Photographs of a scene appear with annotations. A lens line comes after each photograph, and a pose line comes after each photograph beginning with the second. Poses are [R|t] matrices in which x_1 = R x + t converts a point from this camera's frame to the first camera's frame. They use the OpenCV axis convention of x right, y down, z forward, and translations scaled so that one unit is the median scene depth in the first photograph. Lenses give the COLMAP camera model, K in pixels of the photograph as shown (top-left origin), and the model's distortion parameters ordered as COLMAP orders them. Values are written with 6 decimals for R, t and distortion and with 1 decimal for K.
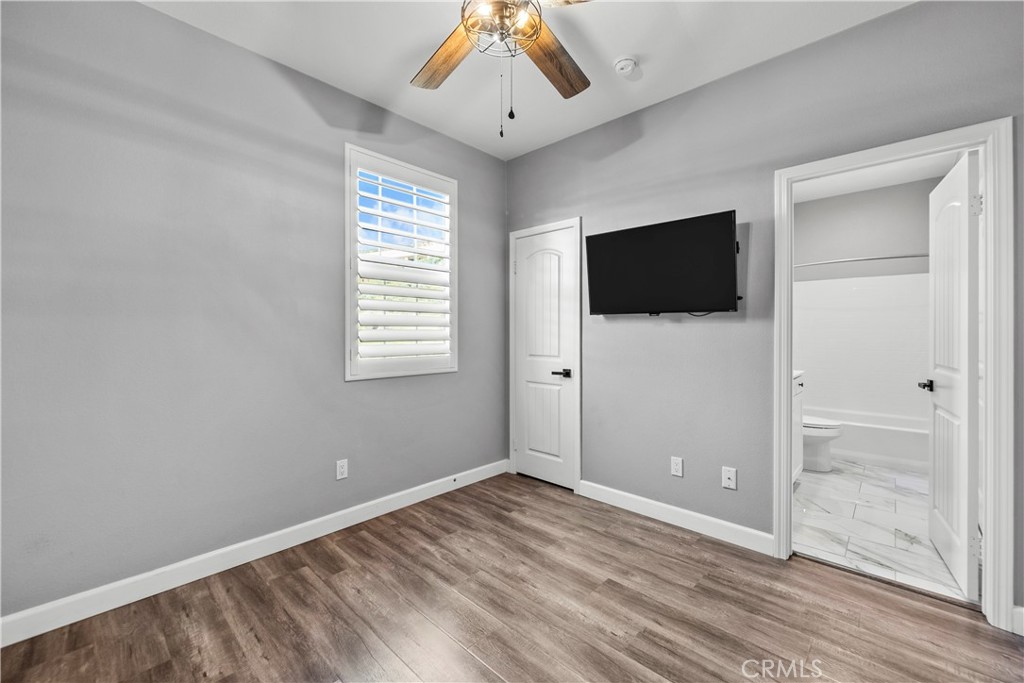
lens RADIAL K [[420.6, 0, 521.0], [0, 420.6, 335.5], [0, 0, 1]] dist [0.003409, -0.000378]
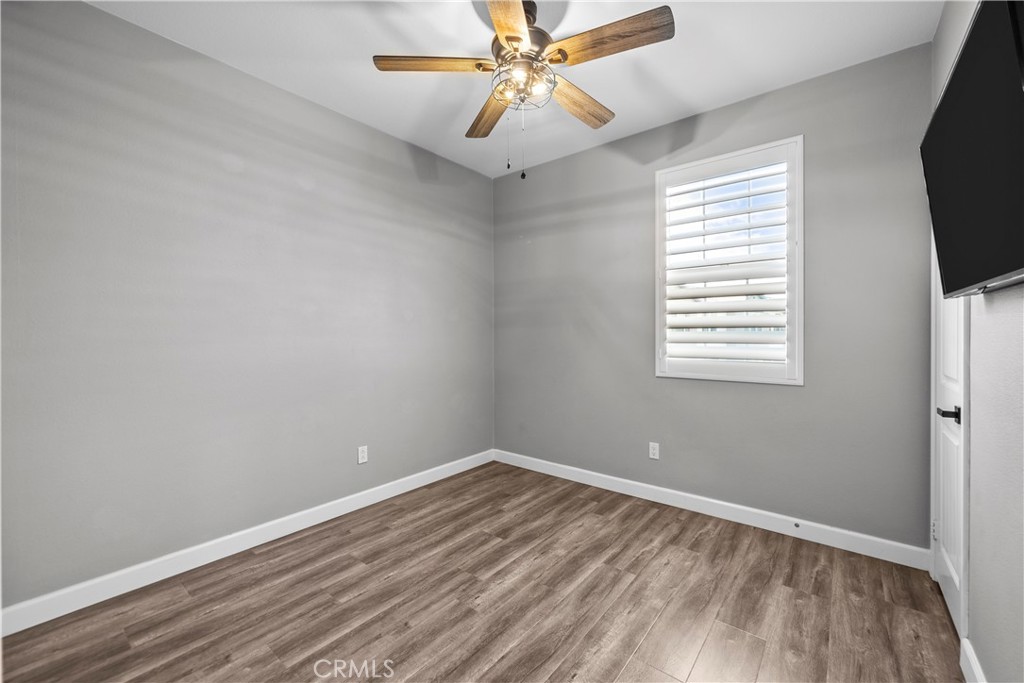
lens RADIAL K [[420.6, 0, 518.4], [0, 420.6, 339.2], [0, 0, 1]] dist [0.003409, -0.000378]
pose [[0.062630, 0.013119, -0.997951, 0.735198], [-0.006811, 0.999896, 0.012717, -0.006601], [0.998014, 0.006001, 0.062713, 0.556828]]
